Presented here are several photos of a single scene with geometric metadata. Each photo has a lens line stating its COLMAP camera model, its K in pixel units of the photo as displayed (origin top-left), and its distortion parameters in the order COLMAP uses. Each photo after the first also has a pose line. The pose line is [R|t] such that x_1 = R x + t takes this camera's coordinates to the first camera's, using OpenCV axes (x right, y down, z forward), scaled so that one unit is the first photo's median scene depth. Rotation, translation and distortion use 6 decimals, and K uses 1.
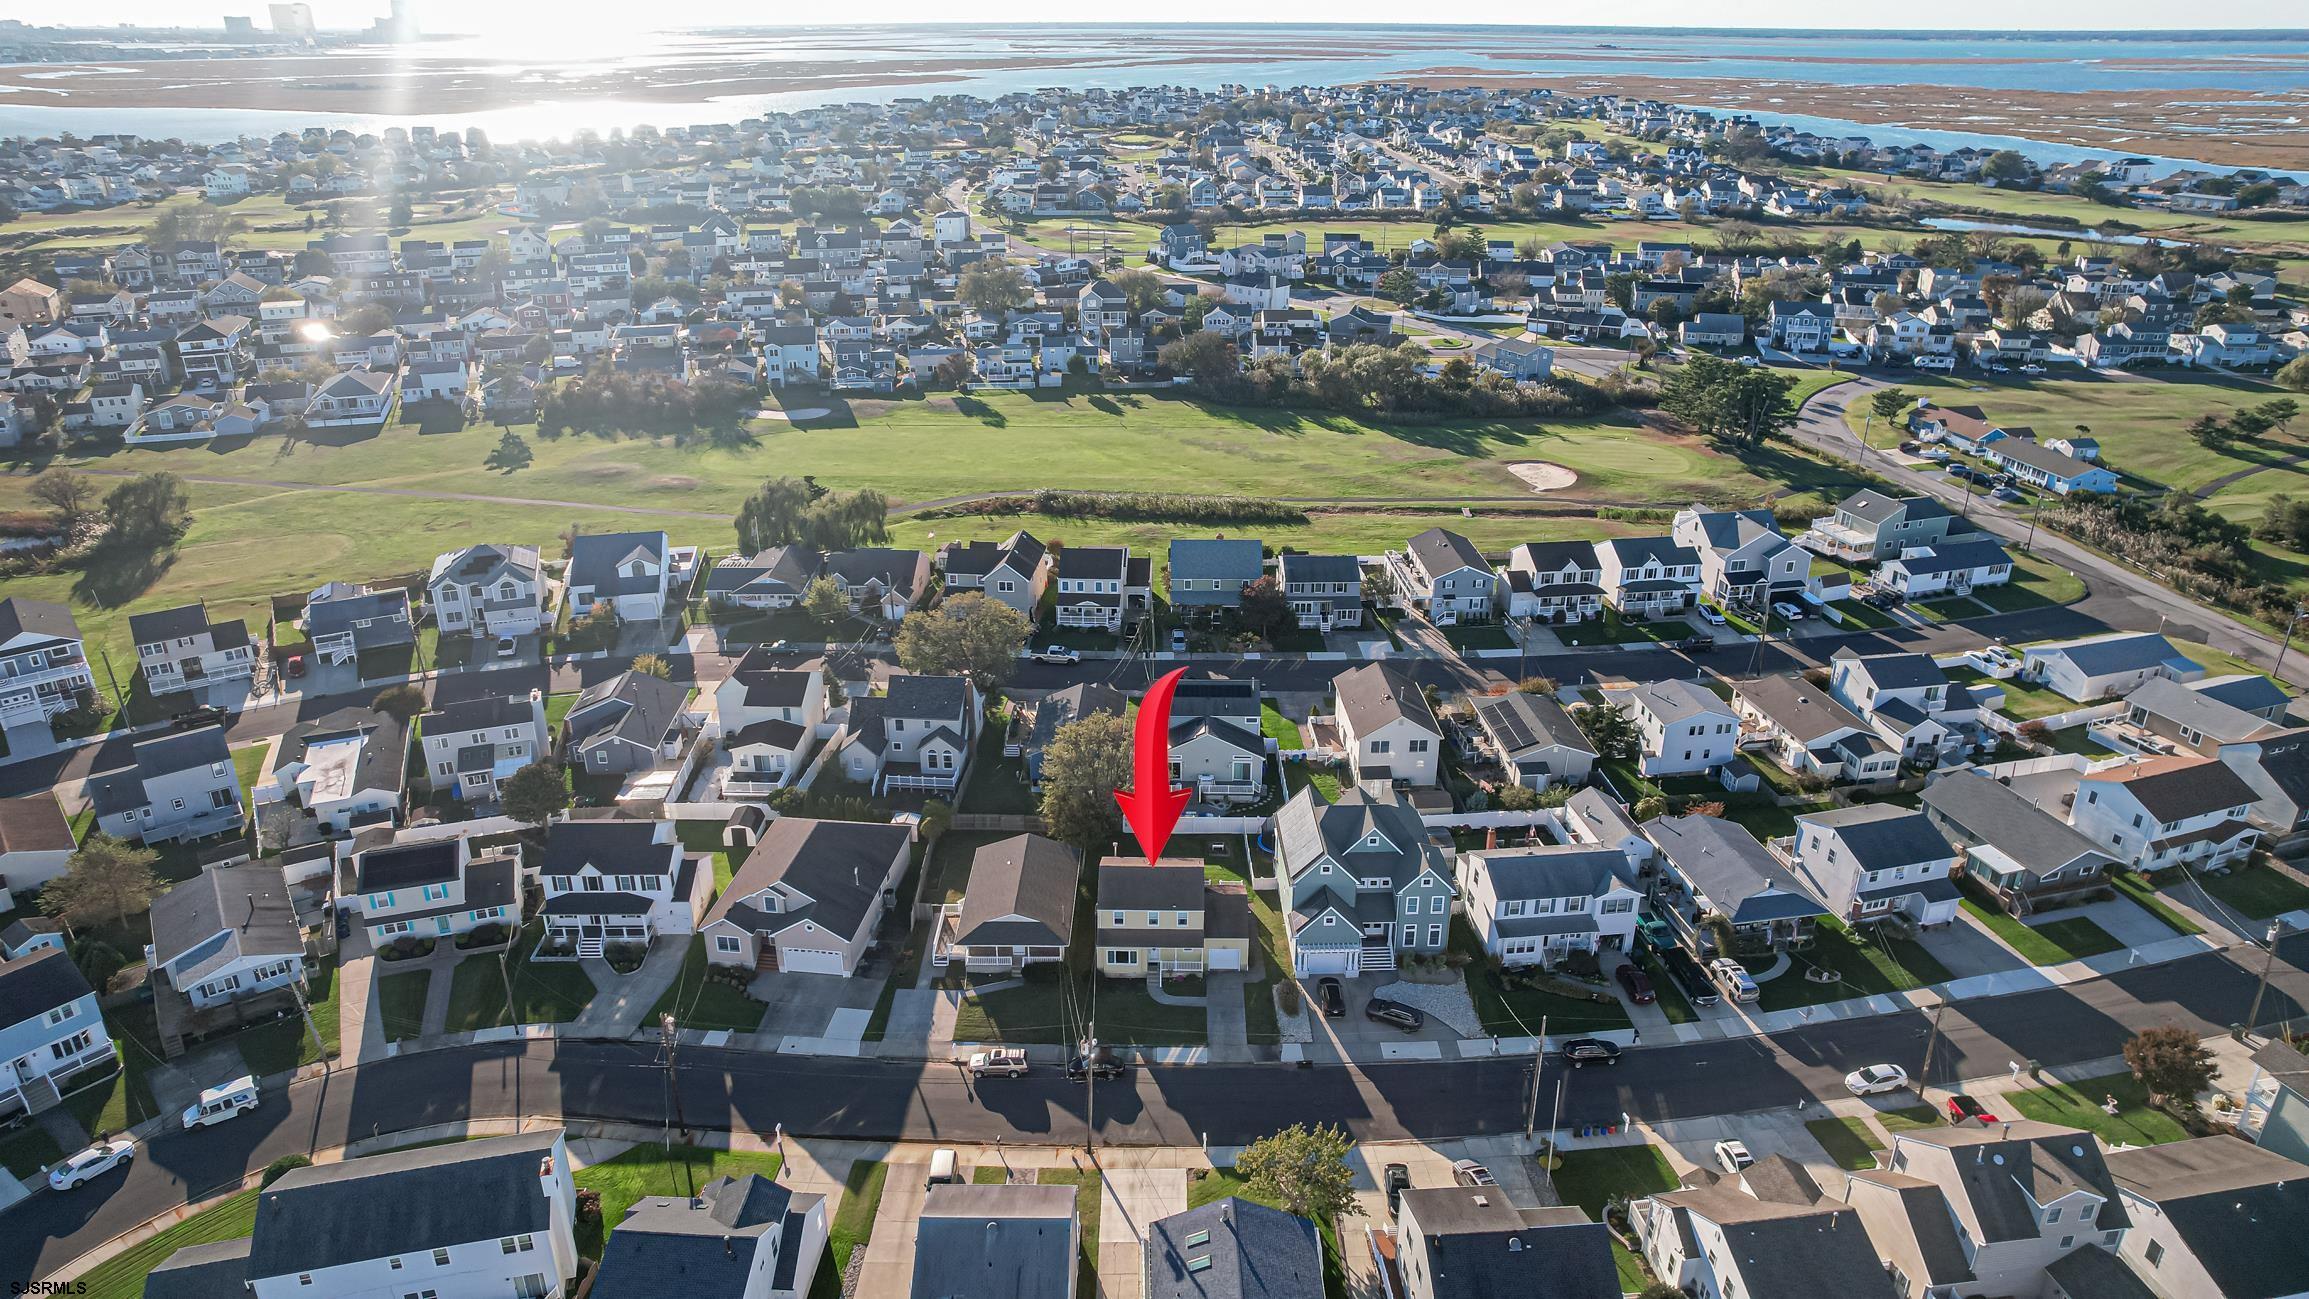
lens RADIAL K [[1477.7, 0, 1165.1], [0, 1477.7, 694.4], [0, 0, 1]] dist [-0.065721, 0.052459]
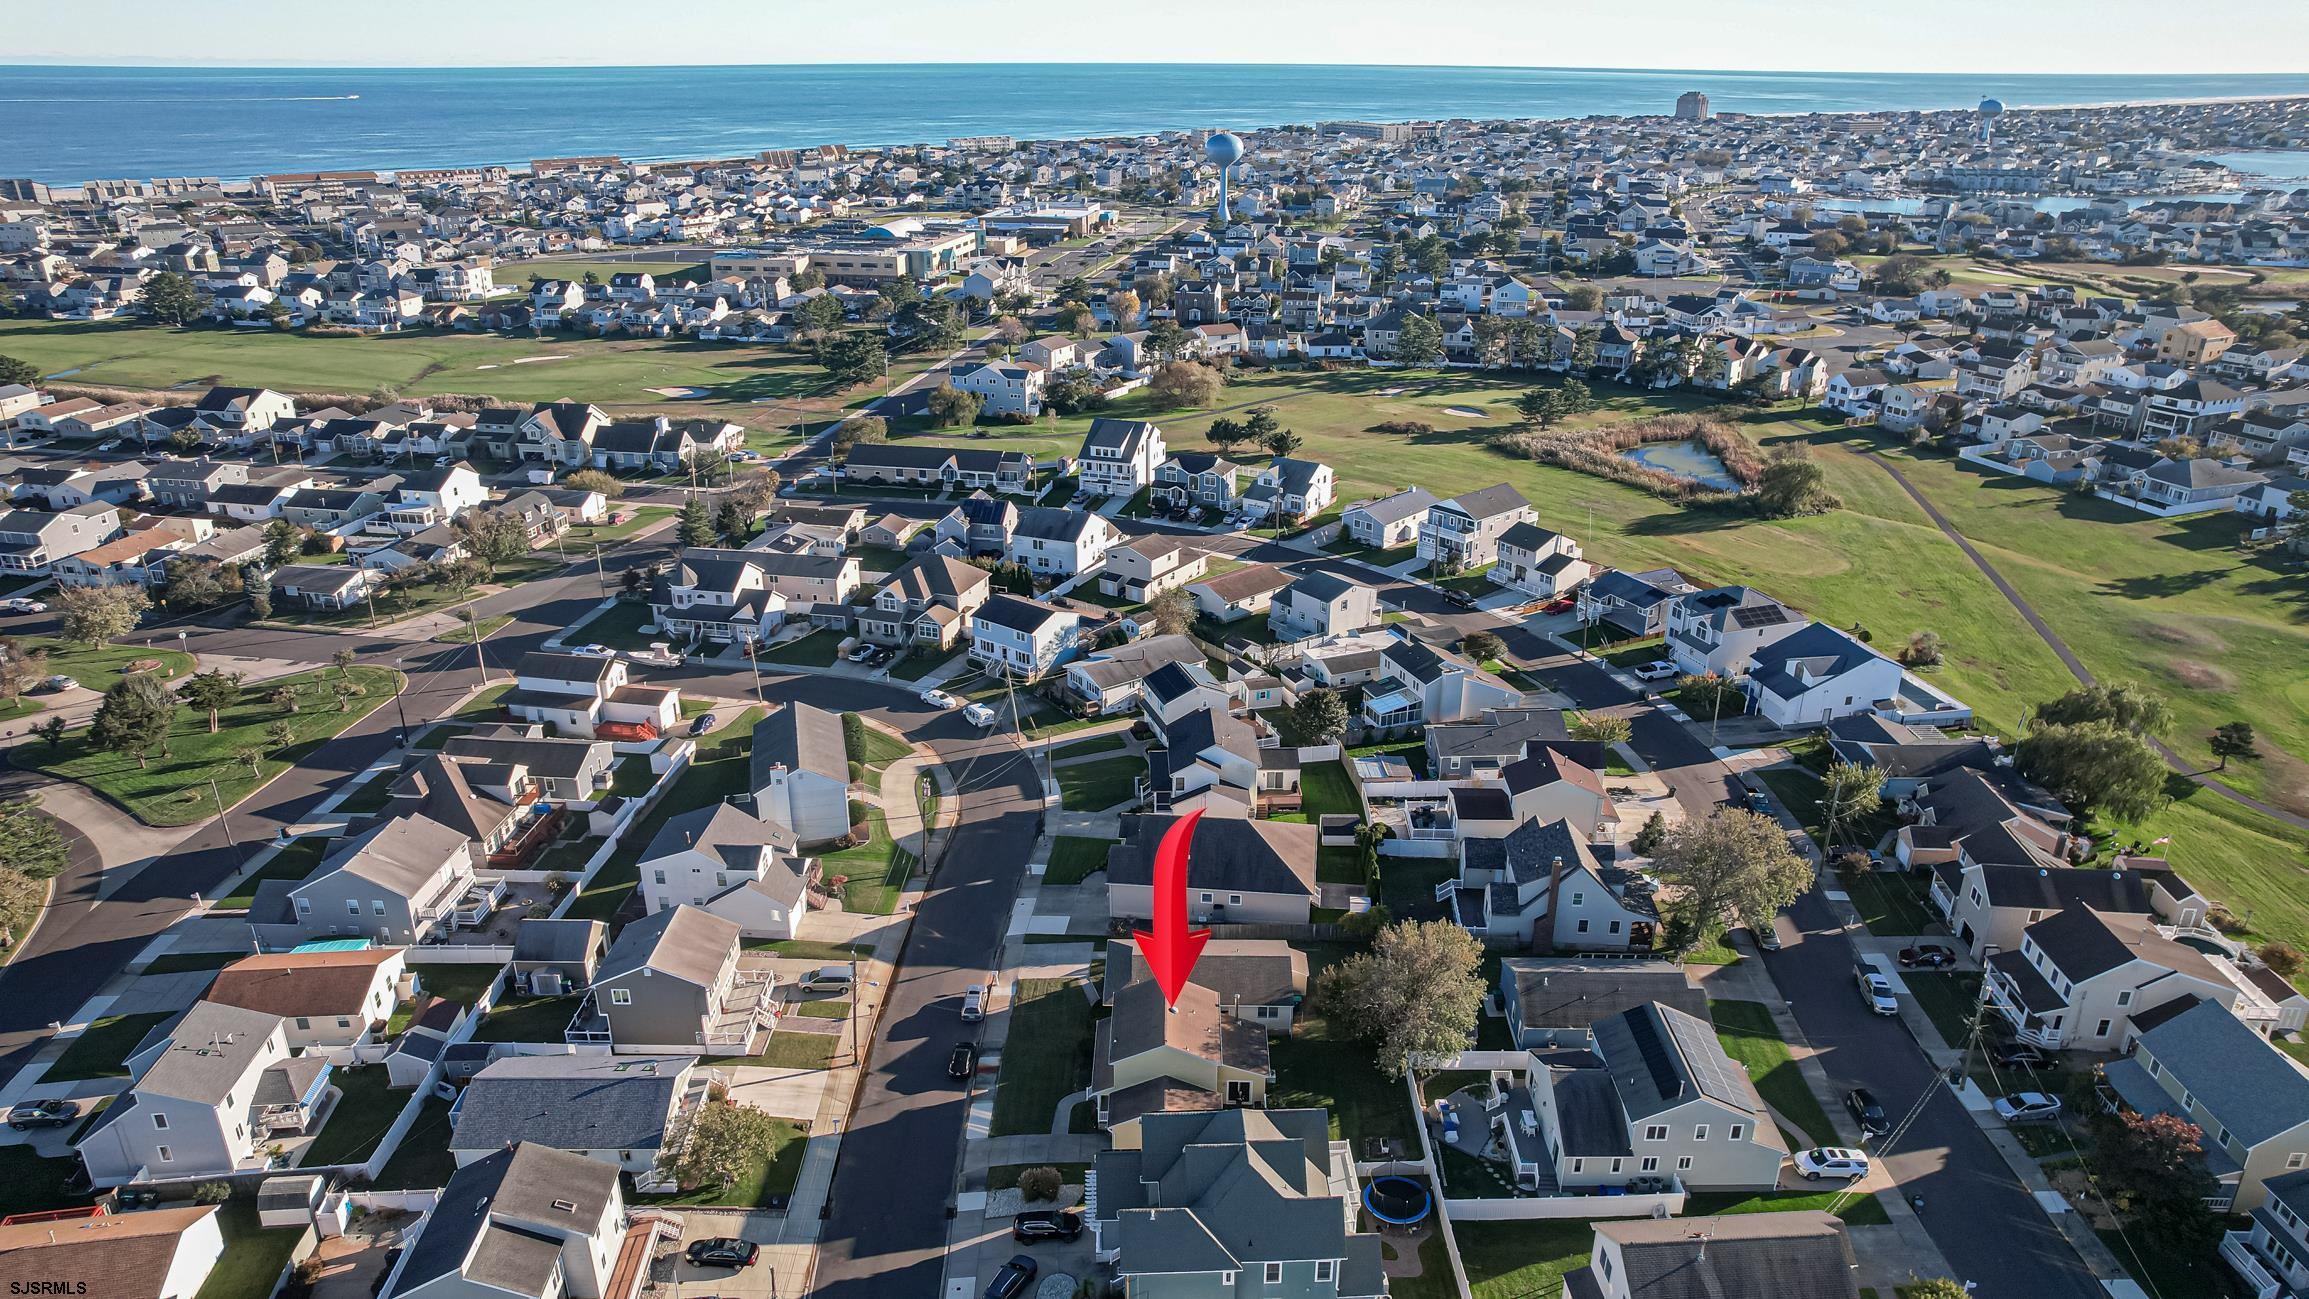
lens RADIAL K [[1477.7, 0, 1155.0], [0, 1477.7, 657.0], [0, 0, 1]] dist [-0.065721, 0.052459]
pose [[-0.003667, 0.377354, -0.926062, 0.719242], [-0.423586, 0.838297, 0.343268, -0.356396], [0.905849, 0.393525, 0.156768, 0.754911]]
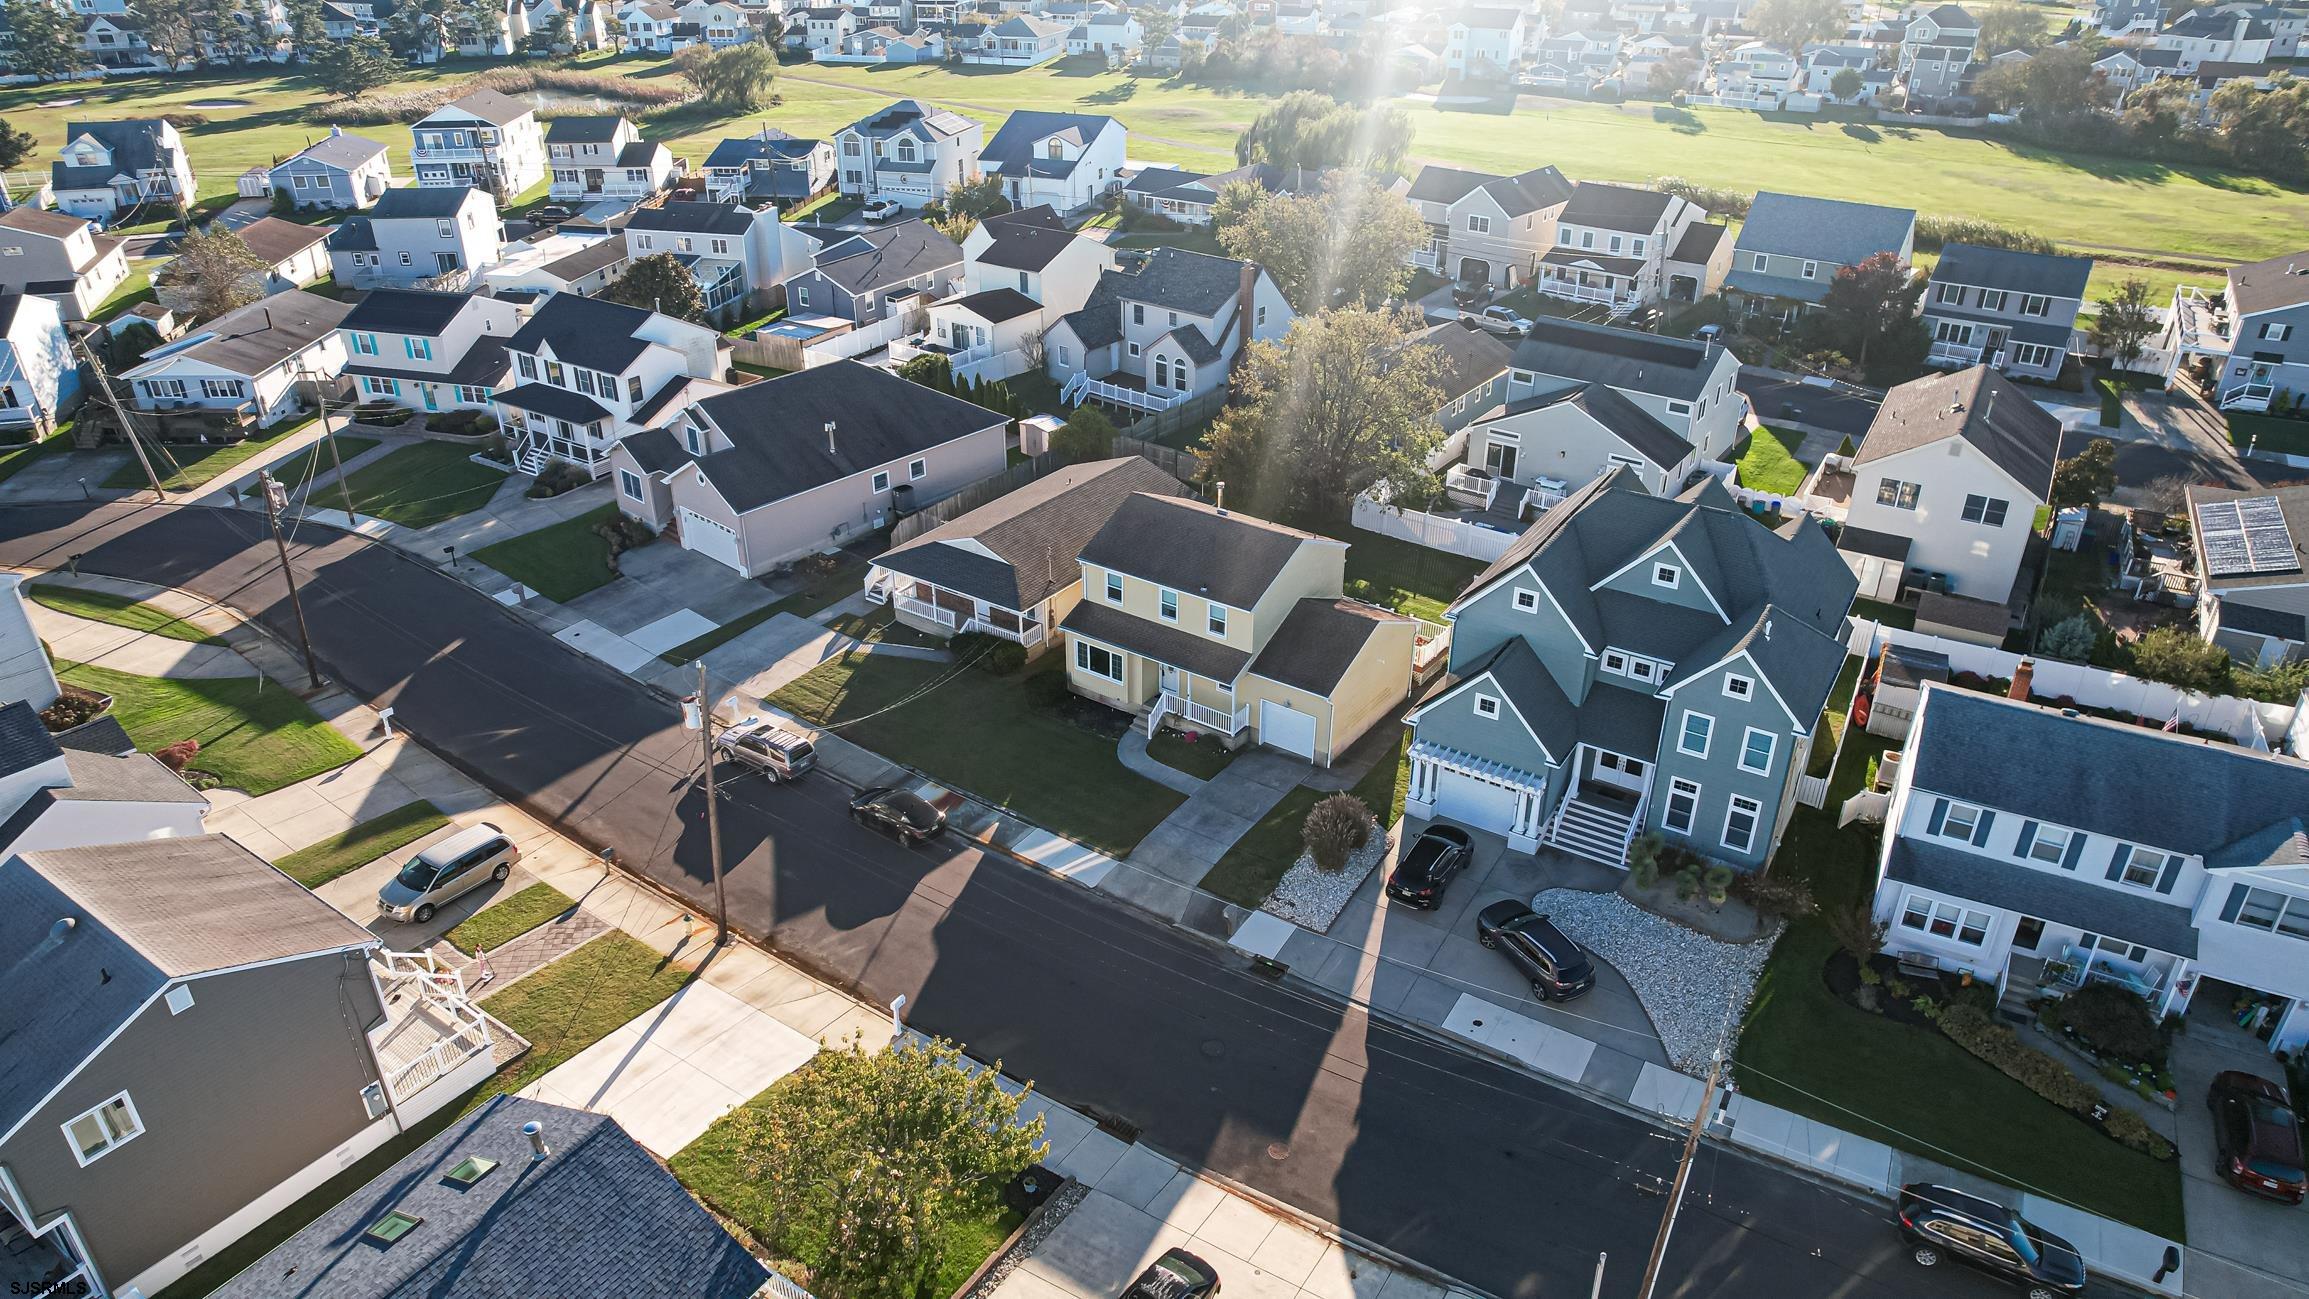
lens RADIAL K [[1477.7, 0, 1156.6], [0, 1477.7, 673.3], [0, 0, 1]] dist [-0.065721, 0.052459]
pose [[0.821358, 0.273387, -0.500630, 0.238419], [-0.240684, 0.961810, 0.130353, 0.105576], [0.517148, 0.013427, 0.855791, 0.544159]]
